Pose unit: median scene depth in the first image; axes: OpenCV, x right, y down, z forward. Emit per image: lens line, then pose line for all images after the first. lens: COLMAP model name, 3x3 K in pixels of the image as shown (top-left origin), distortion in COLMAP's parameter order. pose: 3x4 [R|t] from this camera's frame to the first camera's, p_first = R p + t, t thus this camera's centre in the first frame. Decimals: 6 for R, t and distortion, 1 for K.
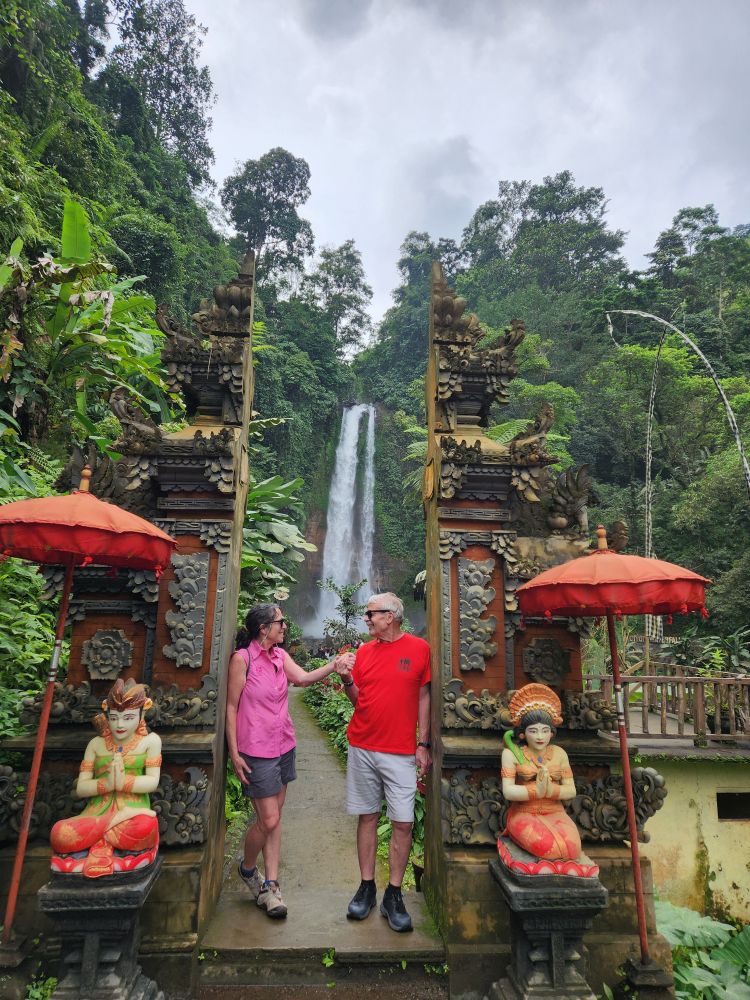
lens RADIAL K [[672.7, 0, 375.0], [0, 672.7, 500.0], [0, 0, 1]] dist [0.082128, -0.074336]
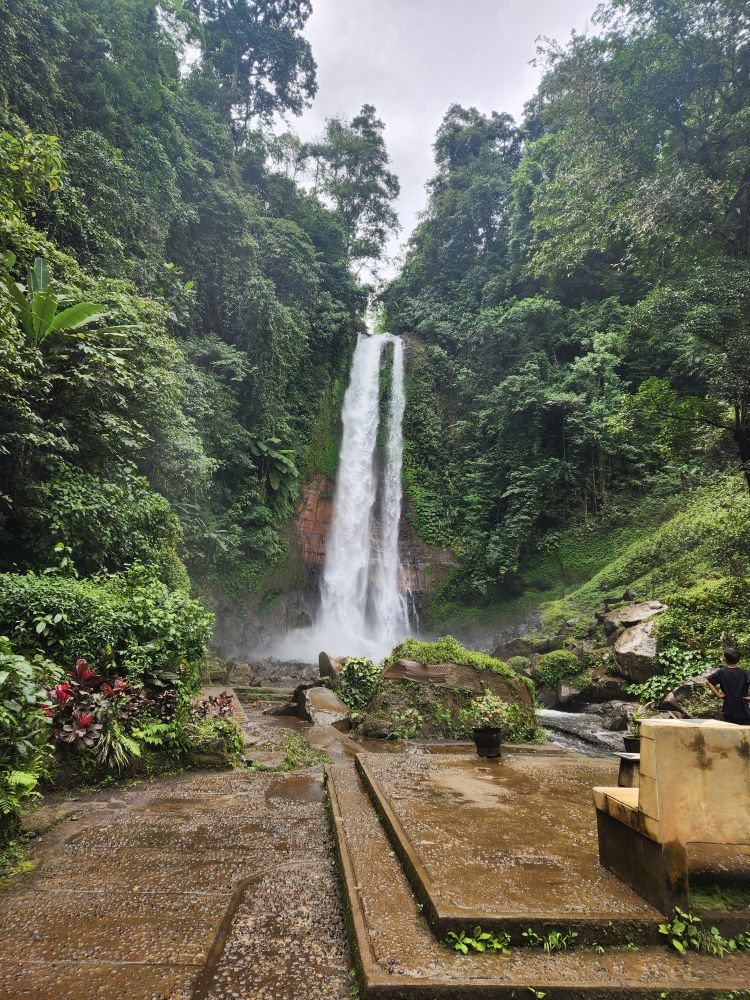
lens RADIAL K [[672.7, 0, 375.0], [0, 672.7, 500.0], [0, 0, 1]] dist [0.082128, -0.074336]
pose [[0.999729, 0.003329, -0.023042, -0.012429], [-0.004450, 0.998800, -0.048775, 0.068050], [0.022852, 0.048865, 0.998544, 0.305031]]
